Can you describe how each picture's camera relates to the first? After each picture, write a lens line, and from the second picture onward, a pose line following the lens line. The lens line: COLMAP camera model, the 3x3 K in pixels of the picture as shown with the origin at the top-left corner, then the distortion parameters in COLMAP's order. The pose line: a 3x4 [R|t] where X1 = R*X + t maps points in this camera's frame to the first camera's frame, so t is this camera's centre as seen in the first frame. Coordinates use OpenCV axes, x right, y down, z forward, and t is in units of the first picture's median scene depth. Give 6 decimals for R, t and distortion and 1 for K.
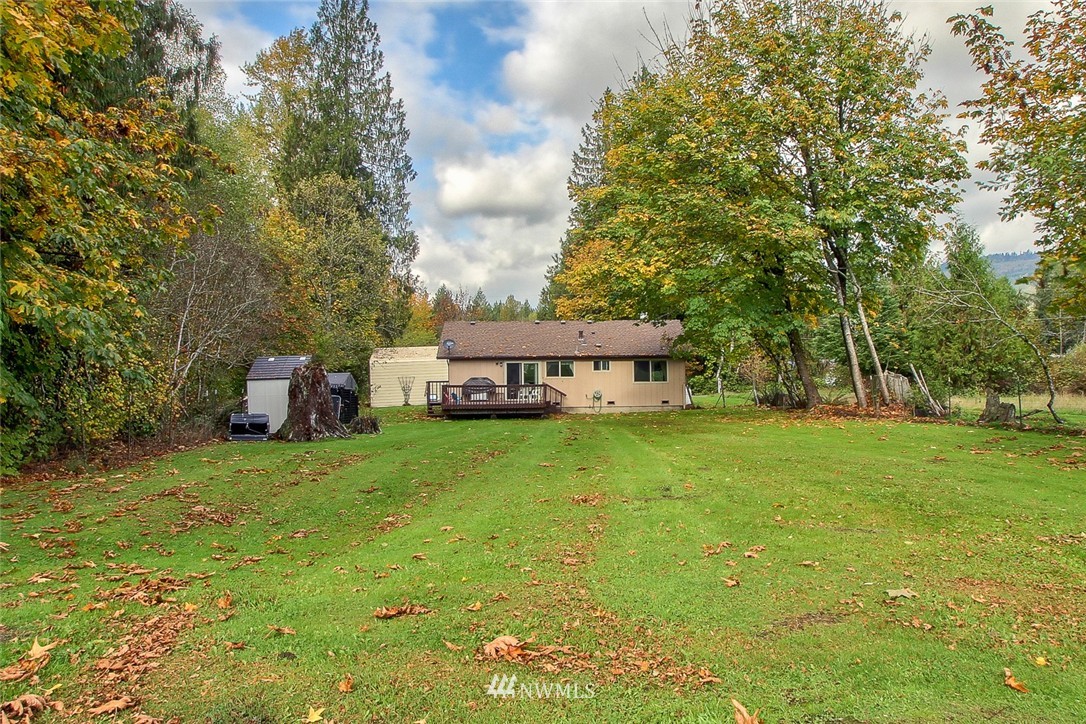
lens RADIAL K [[540.1, 0, 543.5], [0, 540.1, 360.6], [0, 0, 1]] dist [-0.001733, -0.000024]
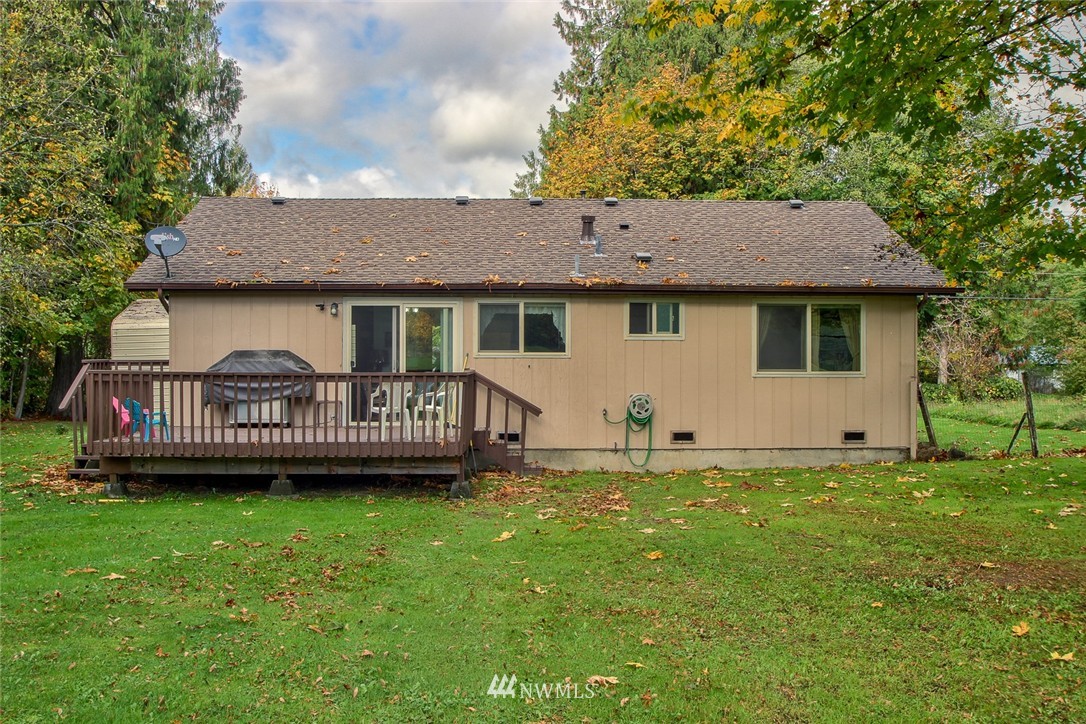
lens RADIAL K [[752.2, 0, 543.3], [0, 752.2, 363.7], [0, 0, 1]] dist [0.002226, 0.000330]
pose [[0.999267, 0.014392, 0.035464, 0.027719], [-0.014780, 0.999833, 0.010714, 0.031952], [-0.035303, -0.011230, 0.999314, 0.565700]]
